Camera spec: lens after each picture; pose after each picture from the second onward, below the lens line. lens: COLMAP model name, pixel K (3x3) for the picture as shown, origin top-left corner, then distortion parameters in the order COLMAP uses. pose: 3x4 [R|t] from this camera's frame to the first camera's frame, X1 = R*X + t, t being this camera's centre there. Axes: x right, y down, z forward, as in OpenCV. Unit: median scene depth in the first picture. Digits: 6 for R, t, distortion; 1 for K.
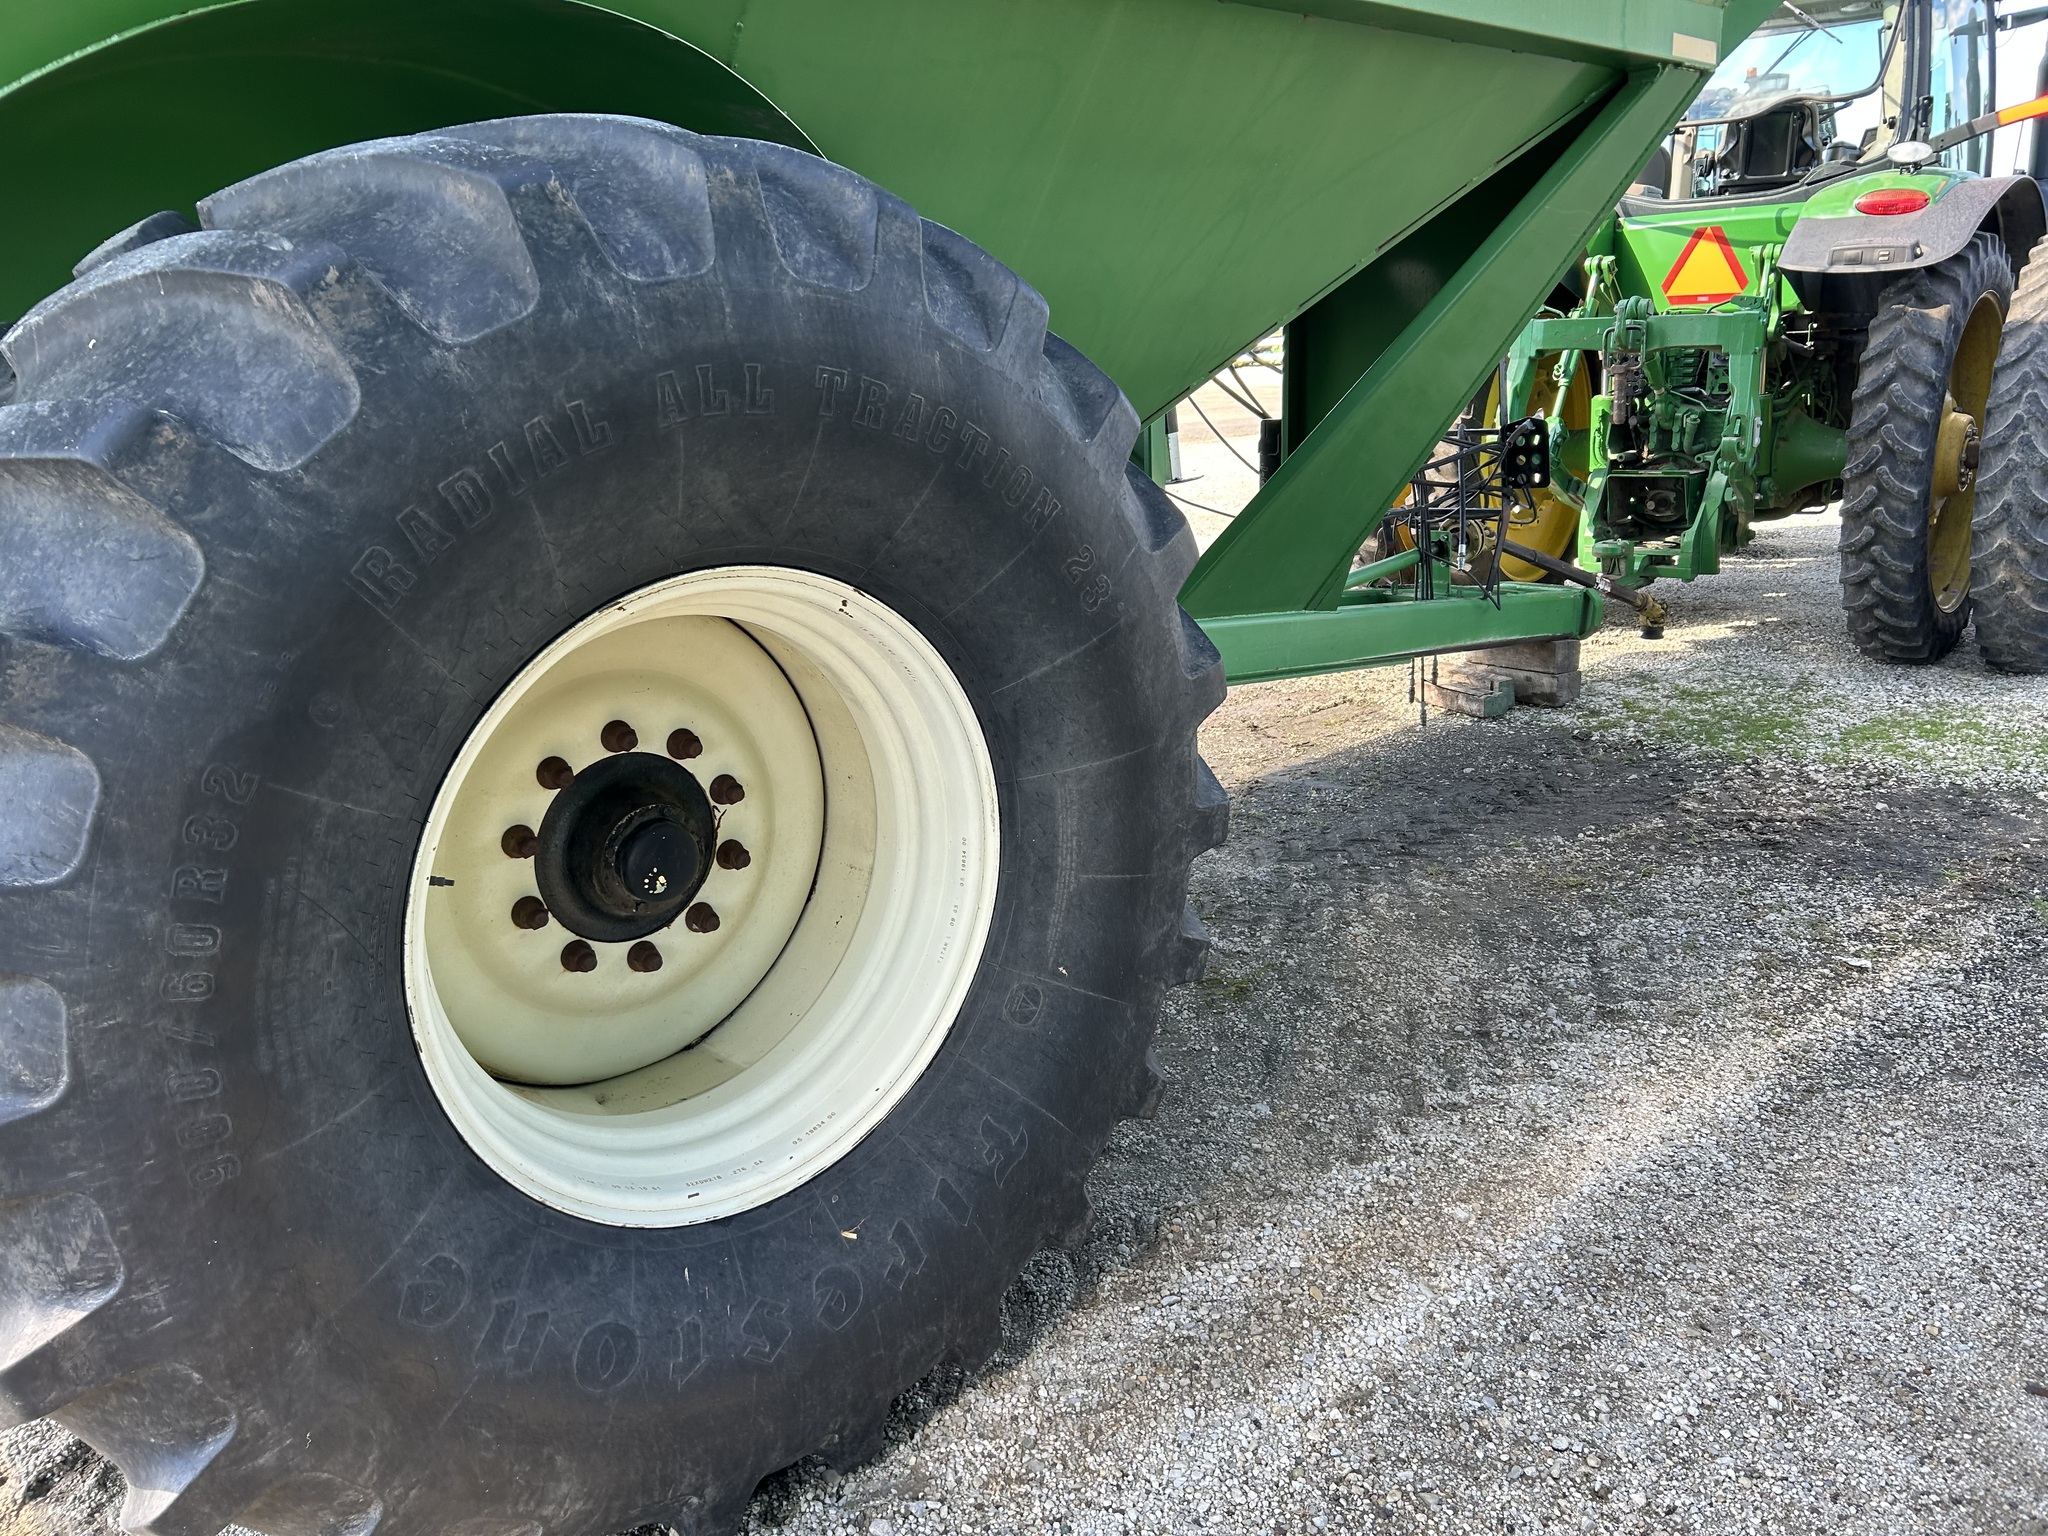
lens RADIAL K [[1497.4, 0, 1021.9], [0, 1497.4, 742.3], [0, 0, 1]] dist [0.058492, -0.056154]
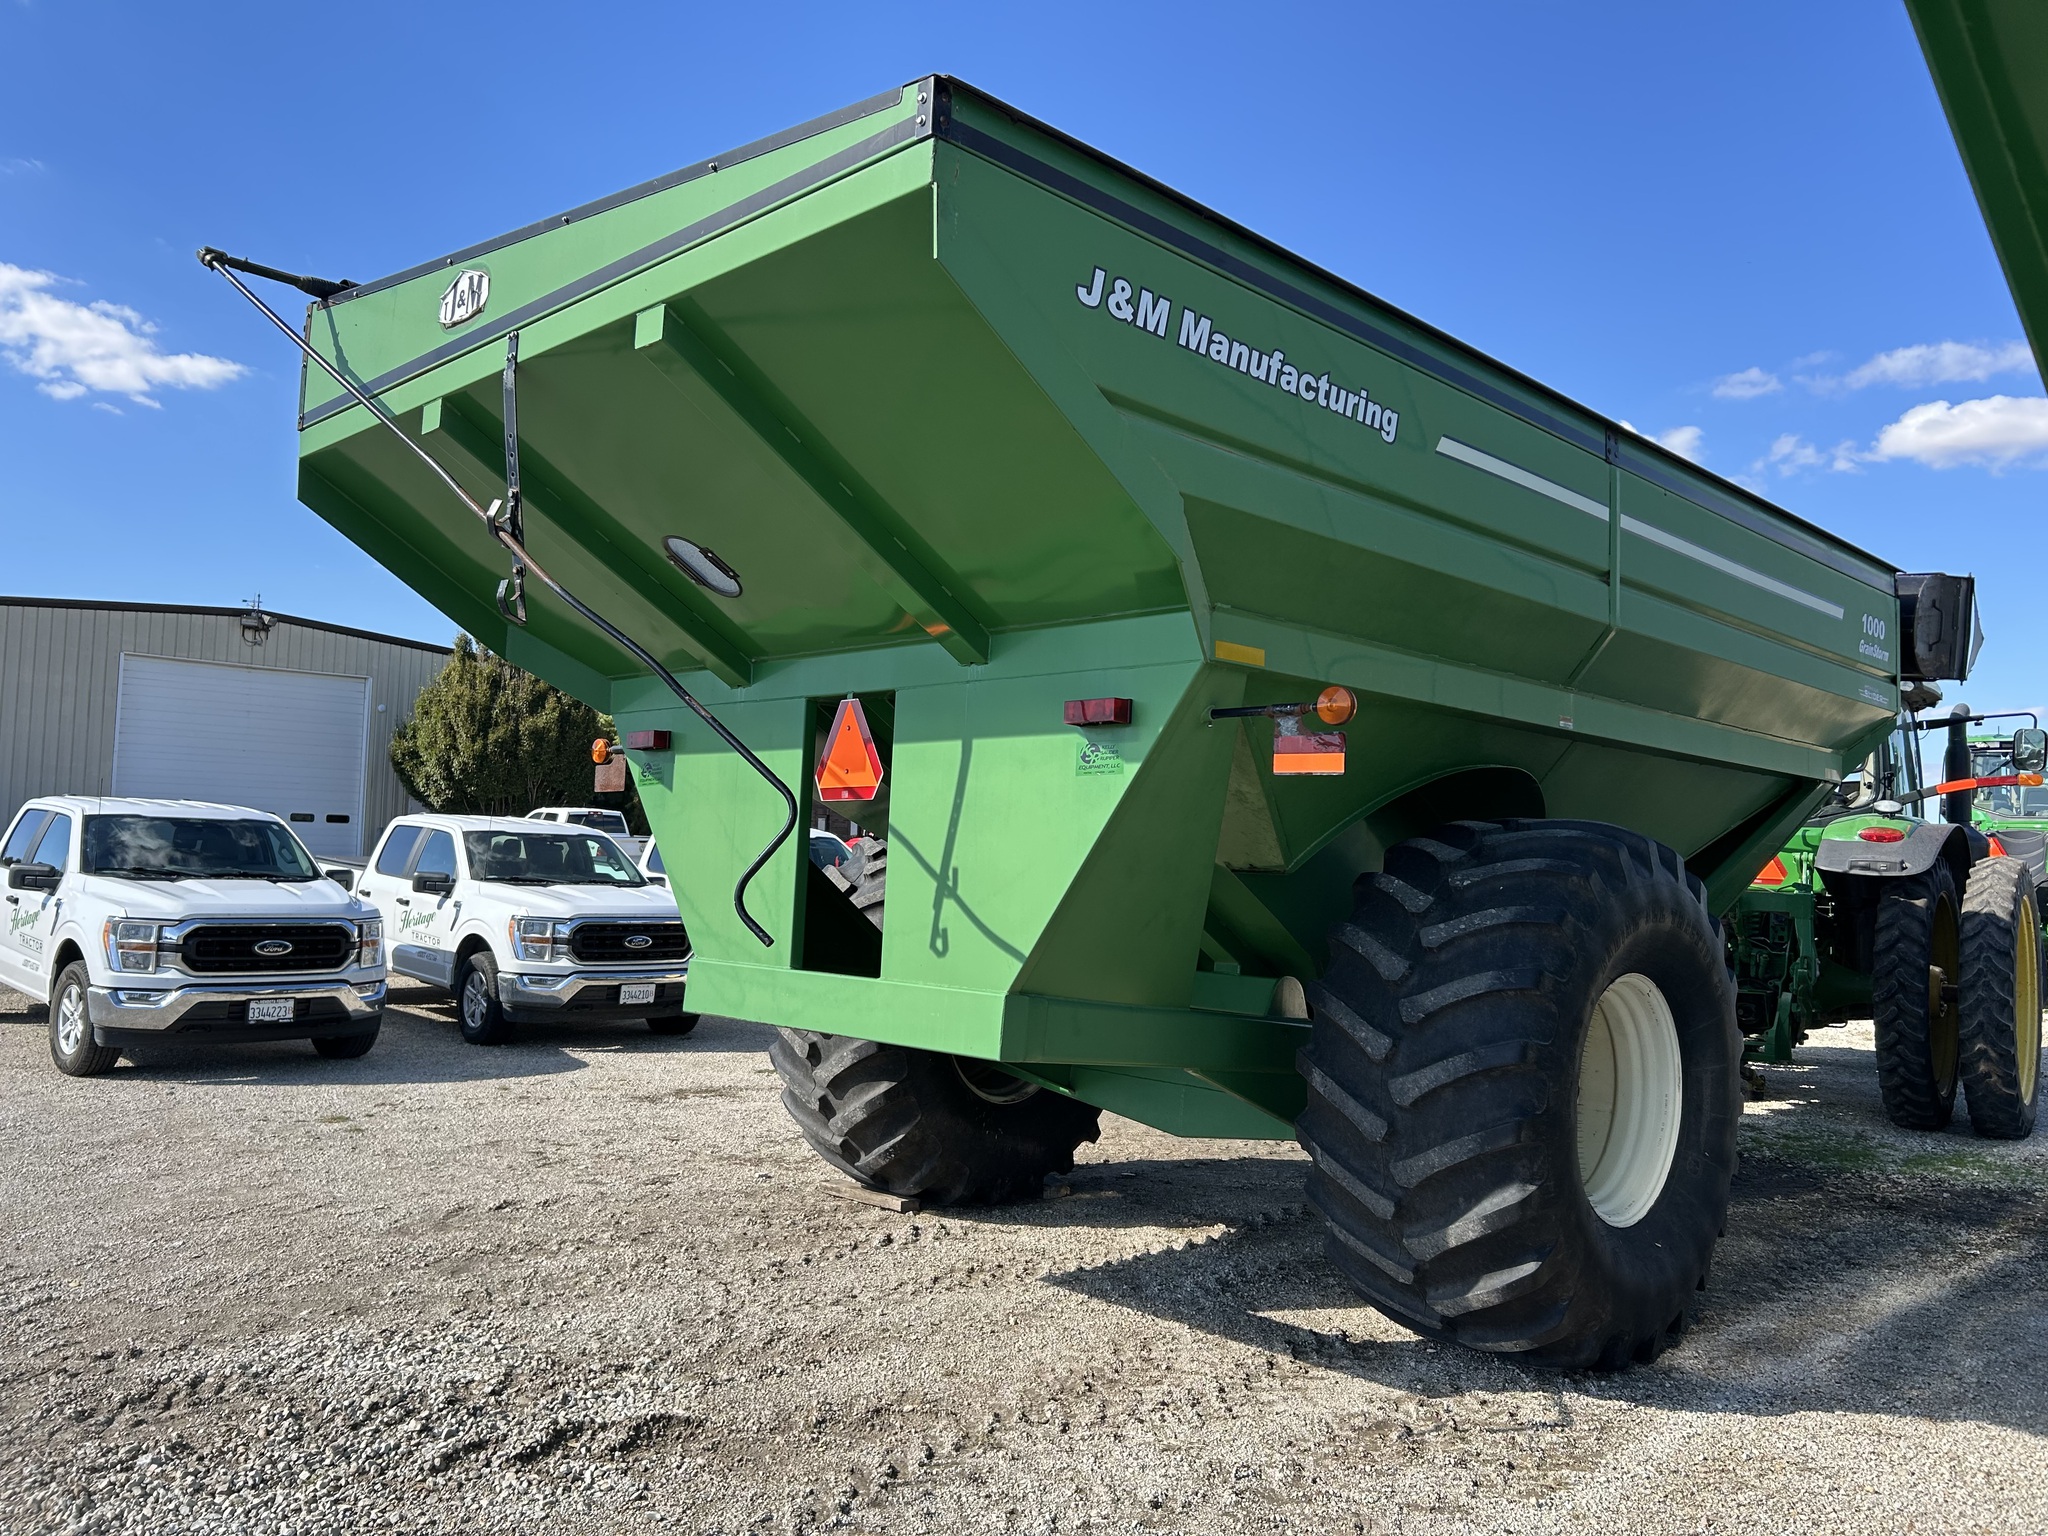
lens RADIAL K [[1568.3, 0, 993.7], [0, 1568.3, 771.8], [0, 0, 1]] dist [0.083509, -0.077709]
pose [[0.995015, 0.073644, 0.067239, -0.505715], [-0.049720, 0.950845, -0.305651, 0.155064], [-0.086443, 0.300784, 0.949767, -0.577951]]
